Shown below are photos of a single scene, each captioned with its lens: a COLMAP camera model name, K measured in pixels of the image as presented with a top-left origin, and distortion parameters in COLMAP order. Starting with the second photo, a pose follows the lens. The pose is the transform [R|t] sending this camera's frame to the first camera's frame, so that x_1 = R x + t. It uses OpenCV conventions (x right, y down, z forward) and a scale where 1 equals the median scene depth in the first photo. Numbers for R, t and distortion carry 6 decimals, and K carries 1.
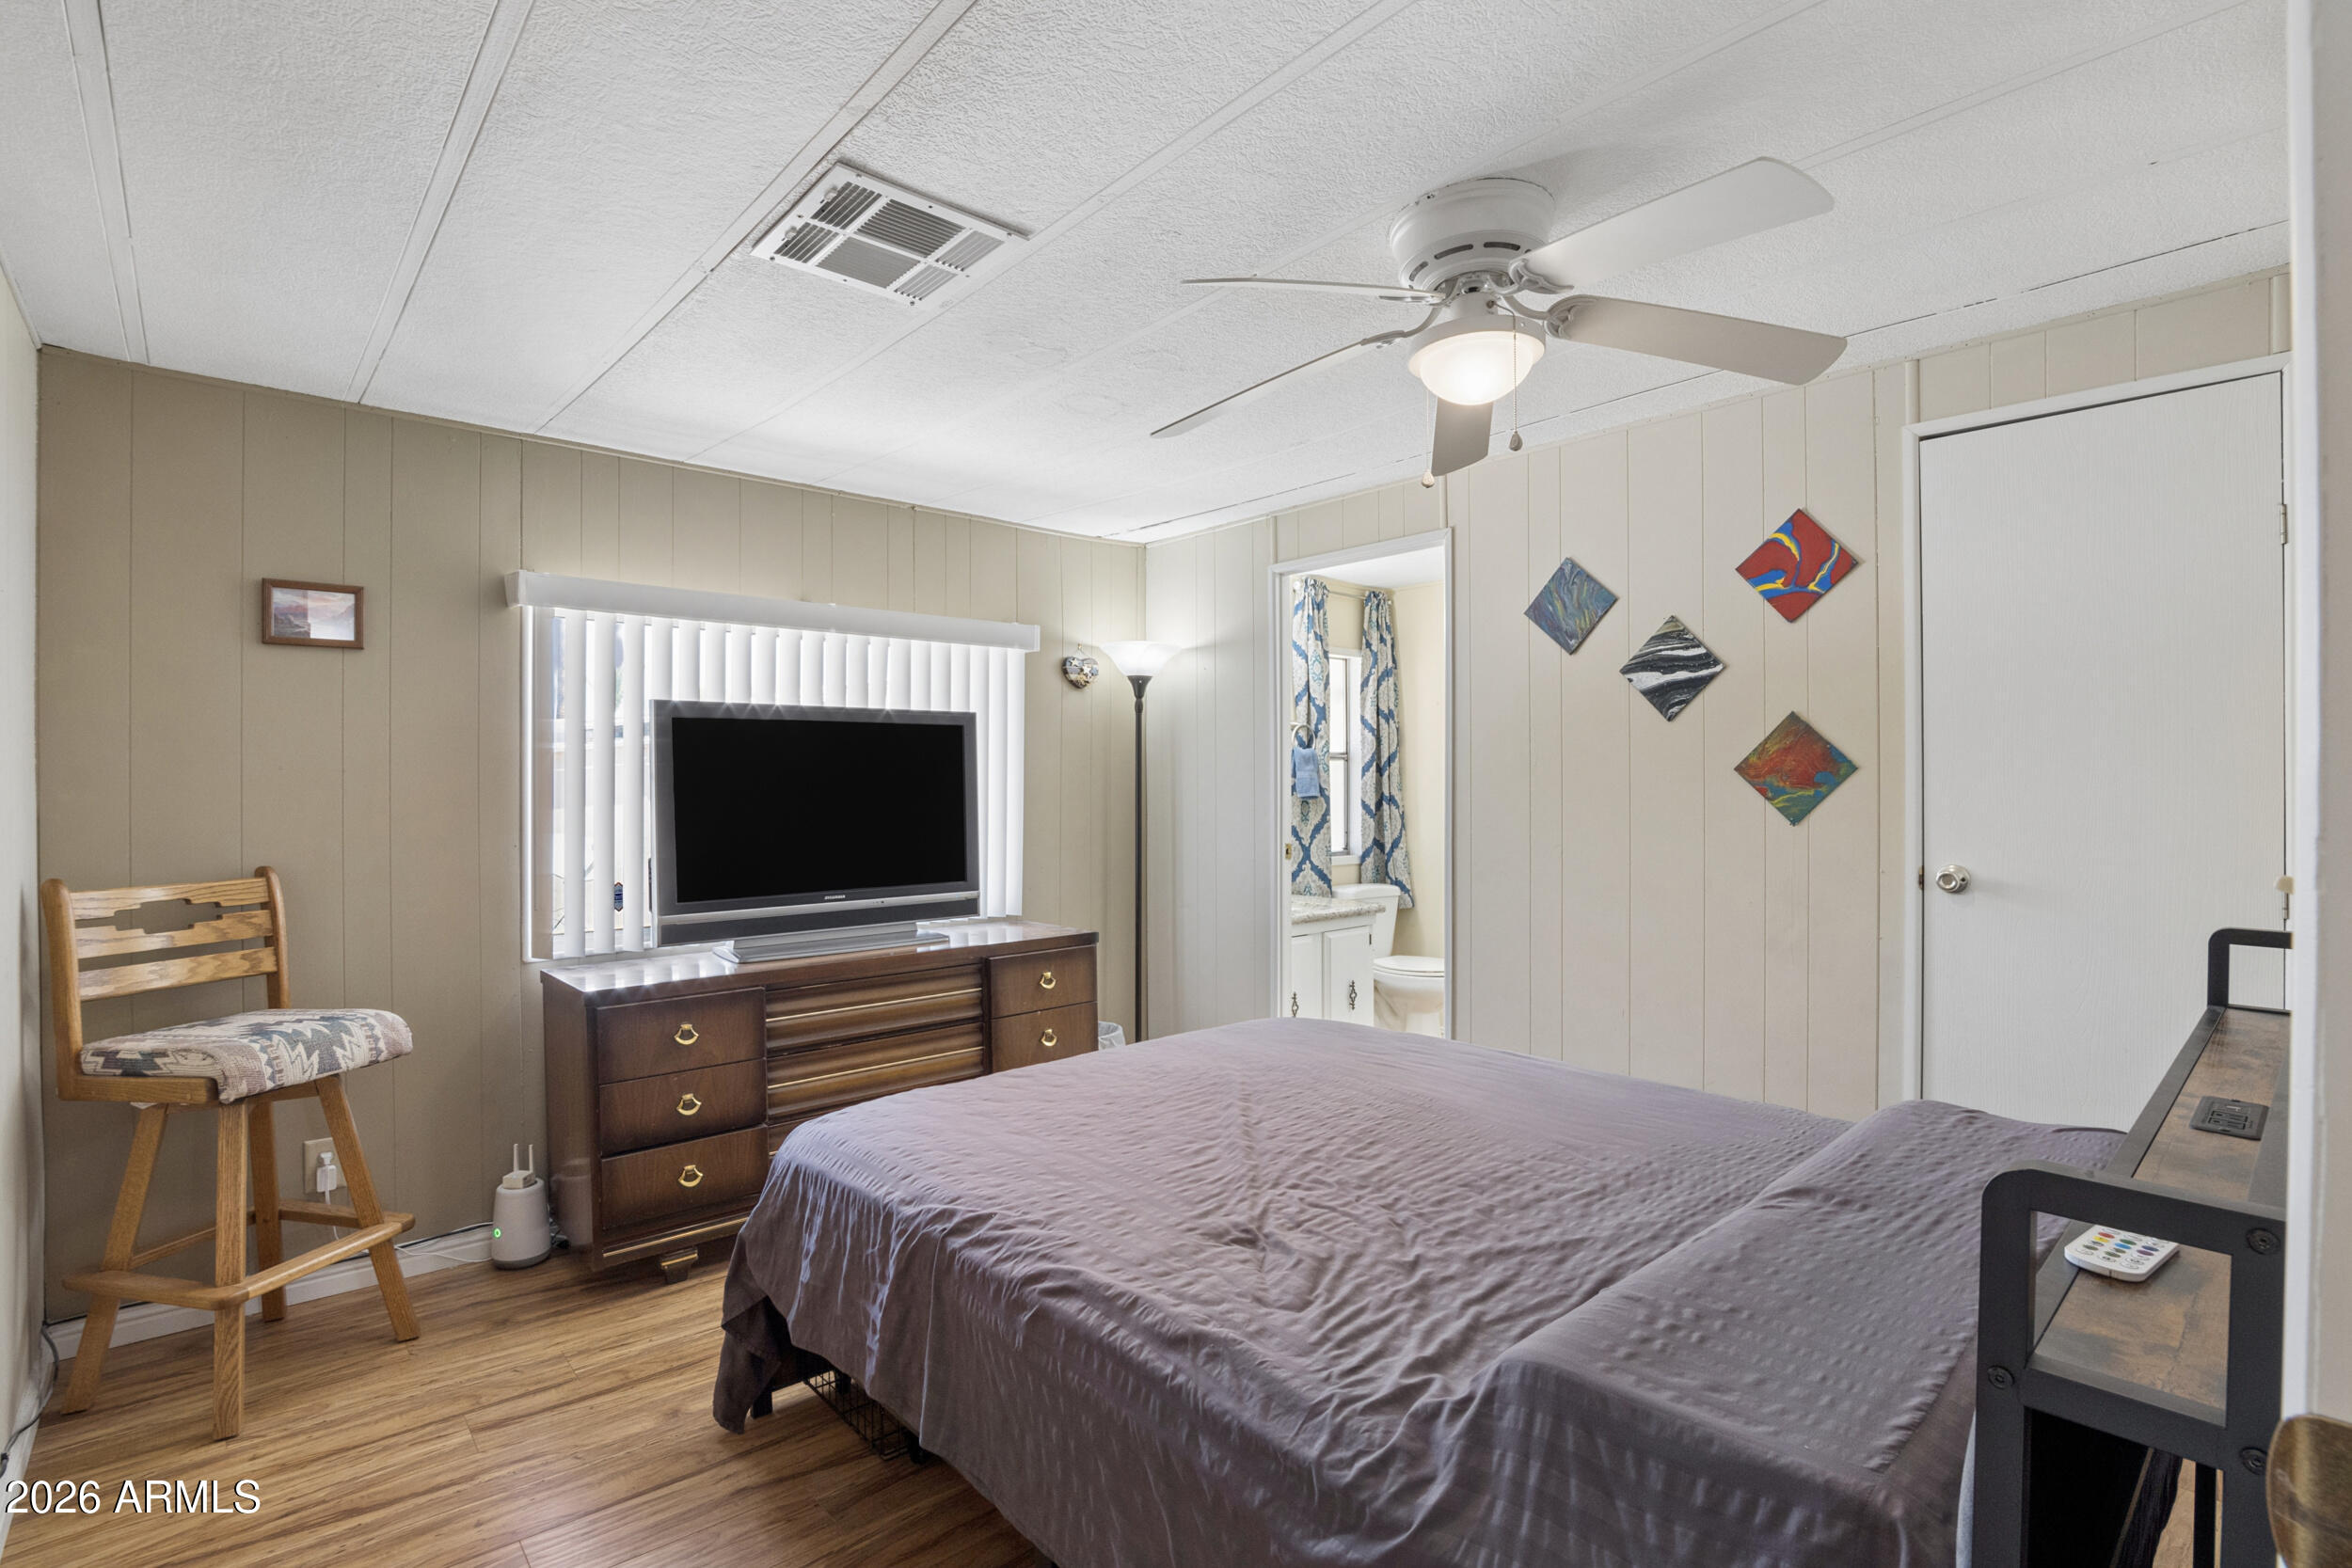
lens RADIAL K [[1094.2, 0, 1176.0], [0, 1094.2, 784.0], [0, 0, 1]] dist [-0.031298, 0.001969]
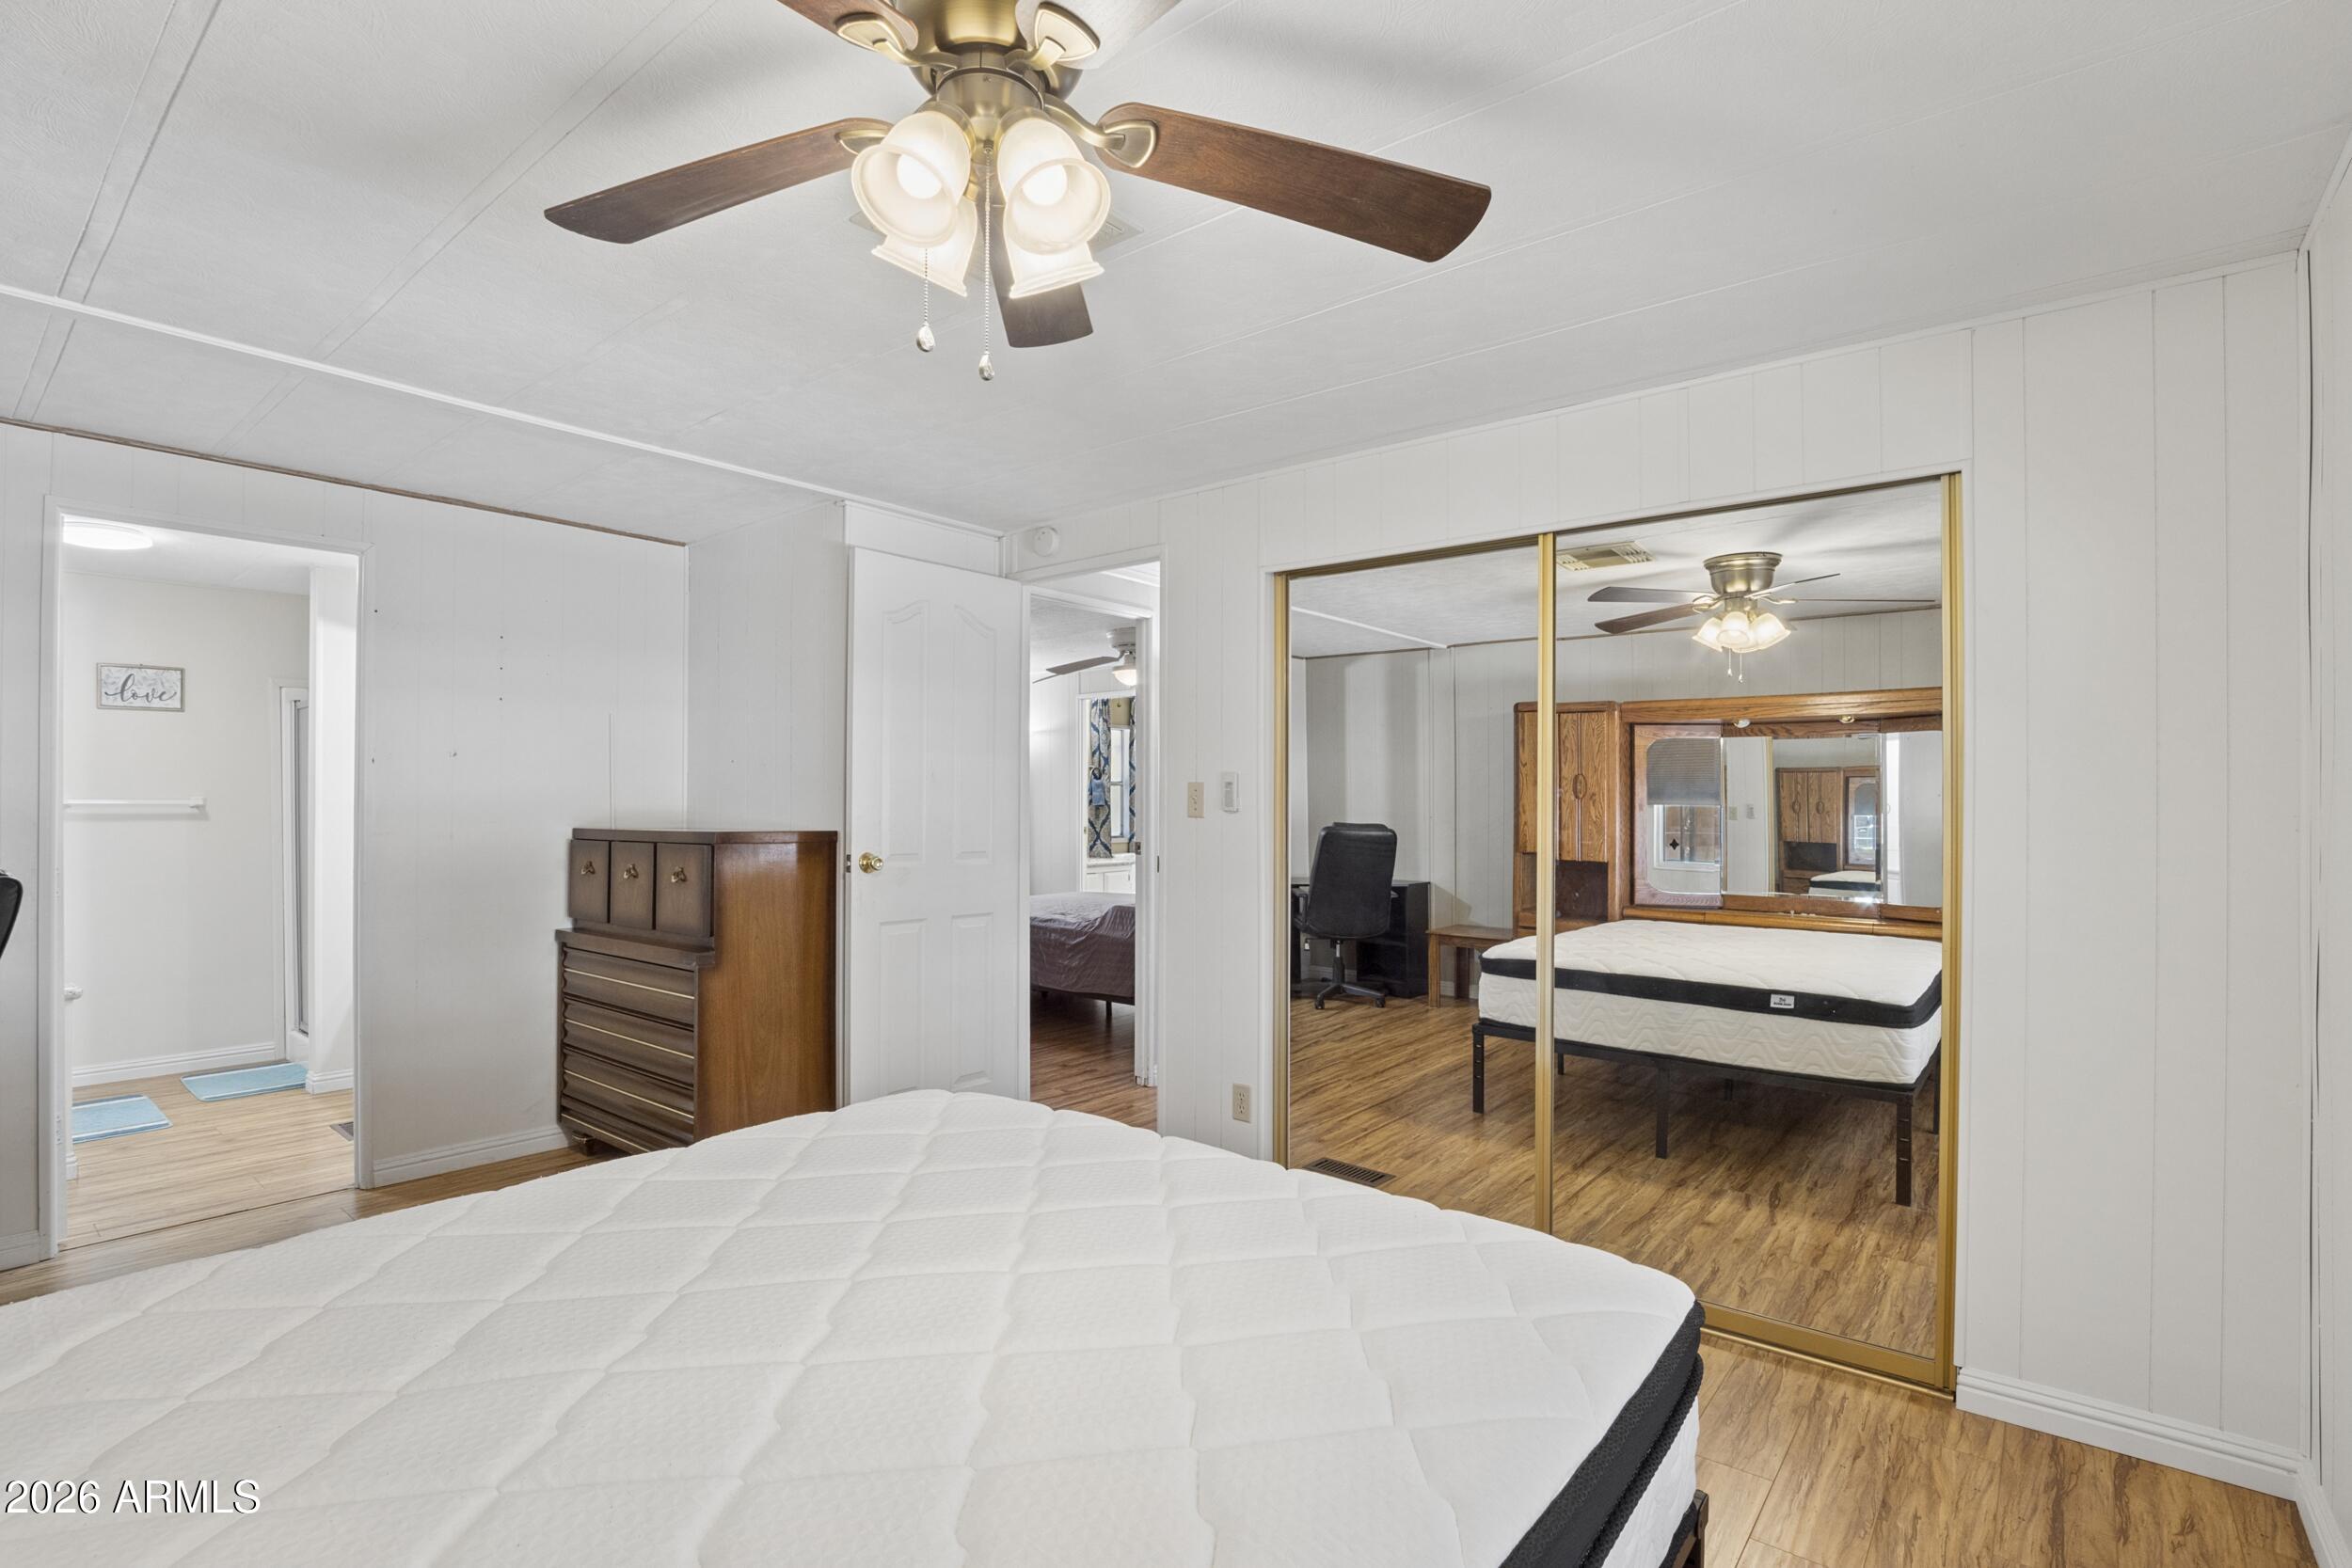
lens RADIAL K [[1094.2, 0, 1176.0], [0, 1094.2, 784.0], [0, 0, 1]] dist [-0.031298, 0.001969]
pose [[0.987338, 0.004243, 0.158575, -0.046098], [-0.002228, 0.999915, -0.012883, -0.001458], [-0.158616, 0.012366, 0.987263, -0.871978]]
